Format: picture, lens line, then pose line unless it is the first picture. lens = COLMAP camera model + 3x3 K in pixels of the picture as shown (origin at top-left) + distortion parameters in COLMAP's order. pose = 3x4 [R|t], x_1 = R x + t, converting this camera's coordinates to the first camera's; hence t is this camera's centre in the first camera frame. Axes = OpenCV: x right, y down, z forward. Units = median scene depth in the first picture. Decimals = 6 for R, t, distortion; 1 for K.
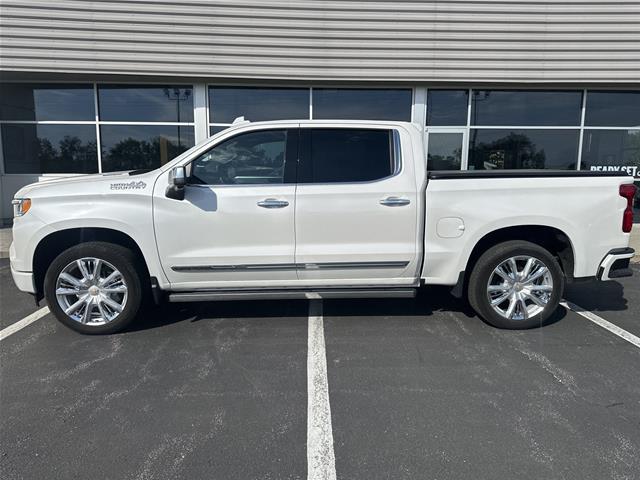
lens RADIAL K [[460.5, 0, 316.4], [0, 460.5, 236.1], [0, 0, 1]] dist [0.041172, -0.014154]
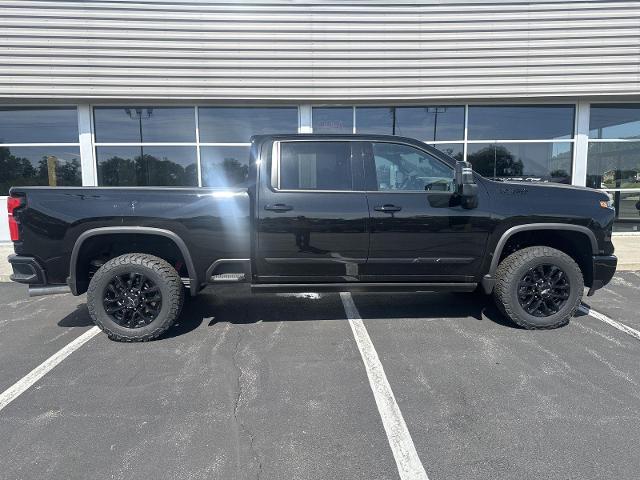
lens RADIAL K [[463.8, 0, 325.3], [0, 463.8, 234.2], [0, 0, 1]] dist [0.042127, -0.025400]
pose [[0.999730, -0.021753, 0.008121, 0.267105], [0.021997, 0.999268, -0.031293, -0.005588], [-0.007435, 0.031463, 0.999477, -0.010495]]
